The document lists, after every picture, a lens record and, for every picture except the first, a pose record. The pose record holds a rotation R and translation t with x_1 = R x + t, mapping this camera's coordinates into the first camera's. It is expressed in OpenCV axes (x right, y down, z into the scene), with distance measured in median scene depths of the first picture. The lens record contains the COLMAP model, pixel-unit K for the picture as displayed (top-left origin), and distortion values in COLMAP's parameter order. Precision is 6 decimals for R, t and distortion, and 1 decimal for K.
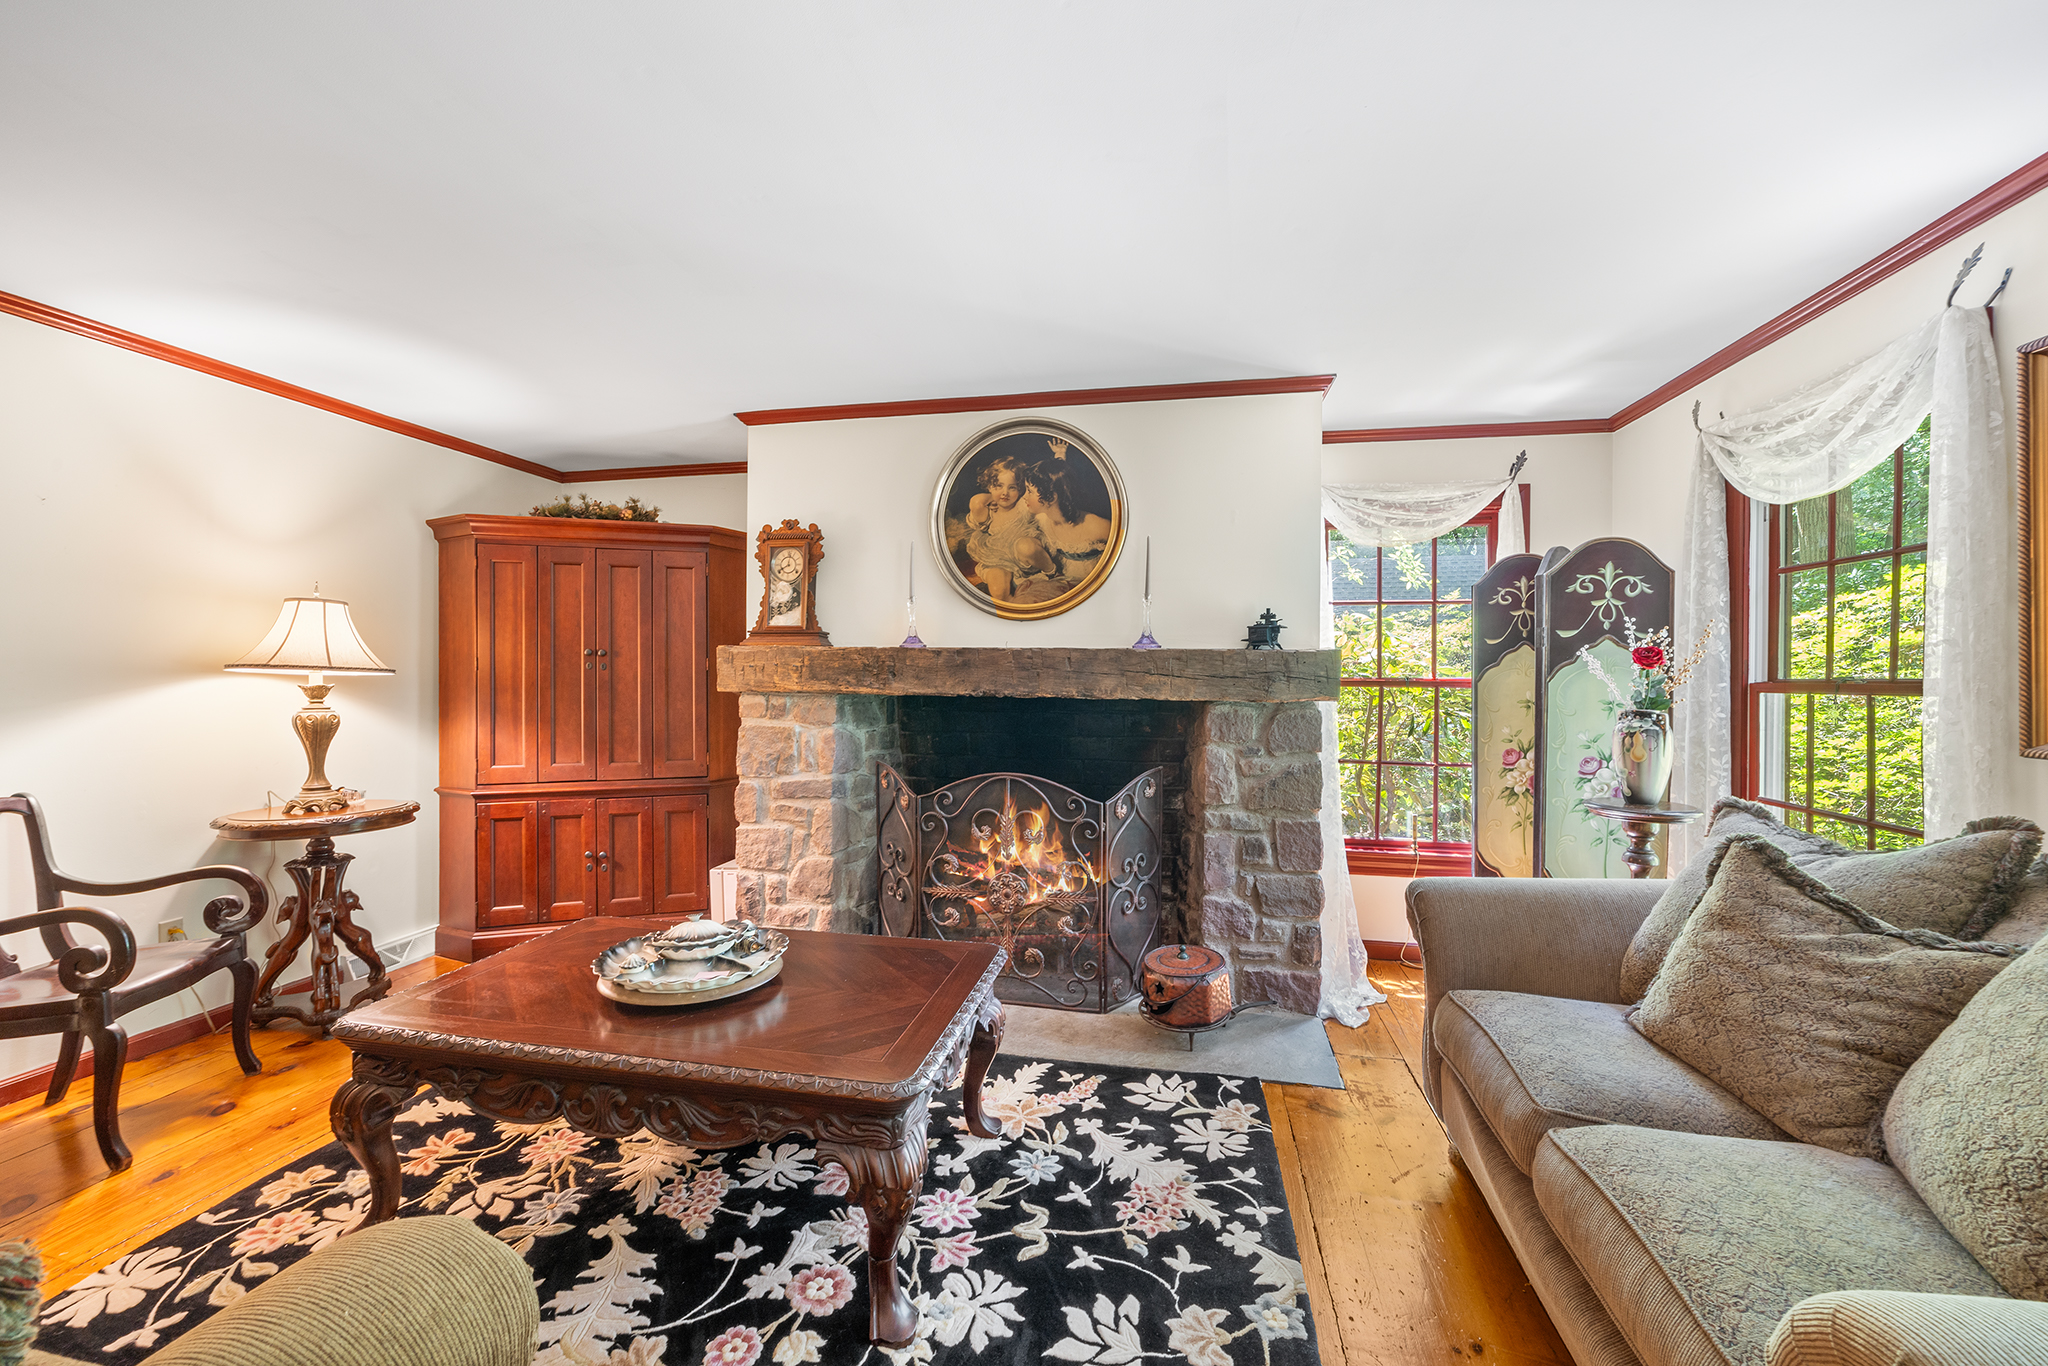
lens RADIAL K [[812.9, 0, 1025.7], [0, 812.9, 676.8], [0, 0, 1]] dist [-0.000331, -0.000060]
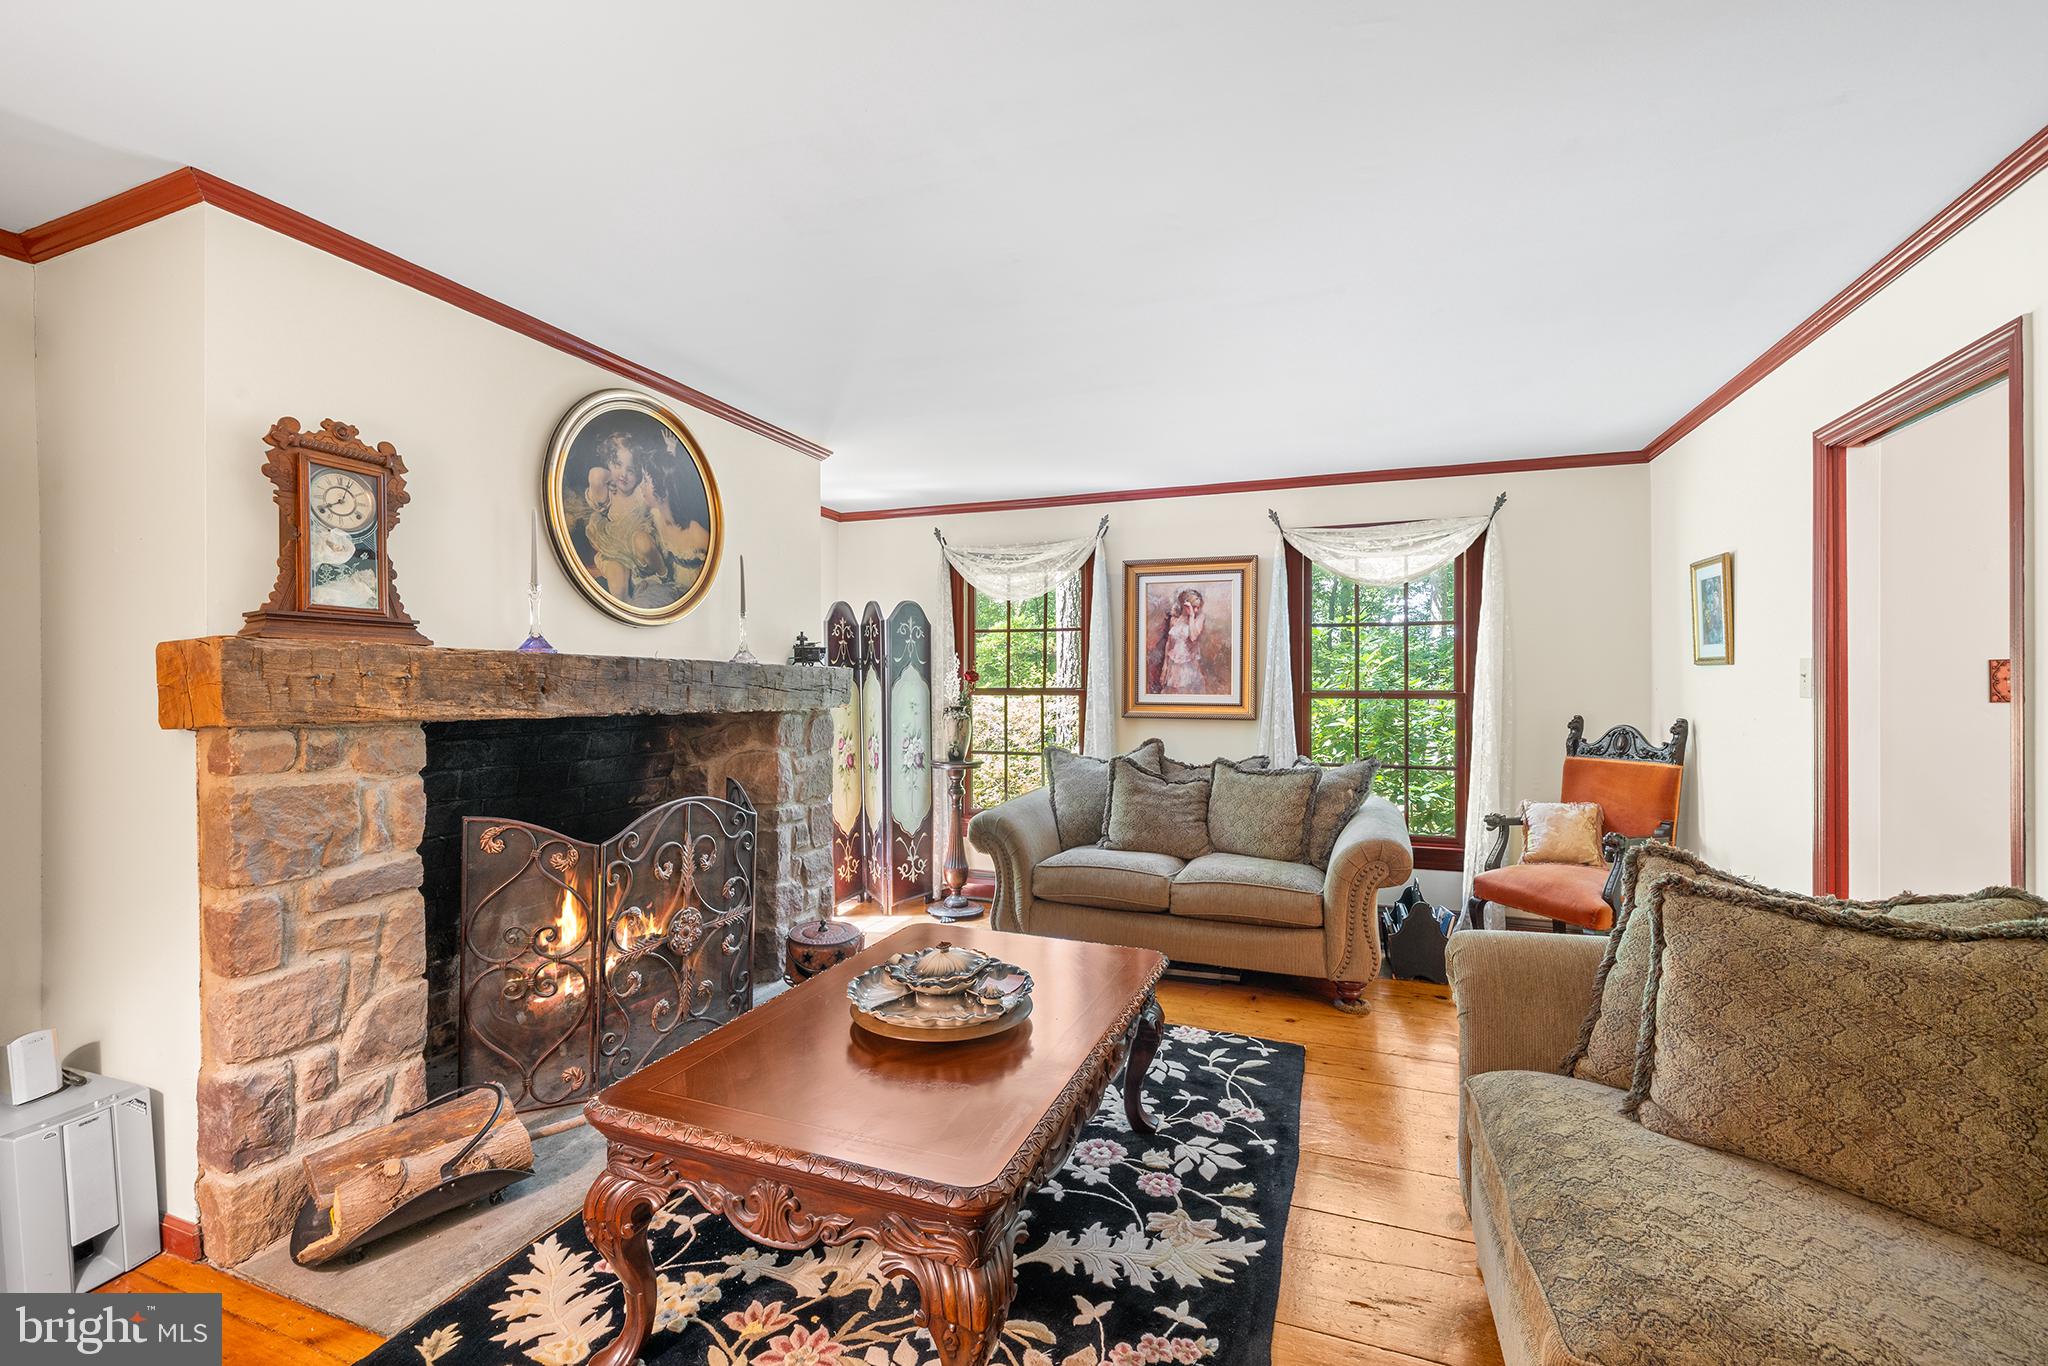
lens RADIAL K [[816.4, 0, 1021.9], [0, 816.4, 689.3], [0, 0, 1]] dist [-0.002046, 0.000086]
pose [[0.205944, -0.008253, 0.978529, -0.777718], [0.000308, 0.999965, 0.008369, -0.009279], [-0.978564, -0.001422, 0.205939, 0.419079]]
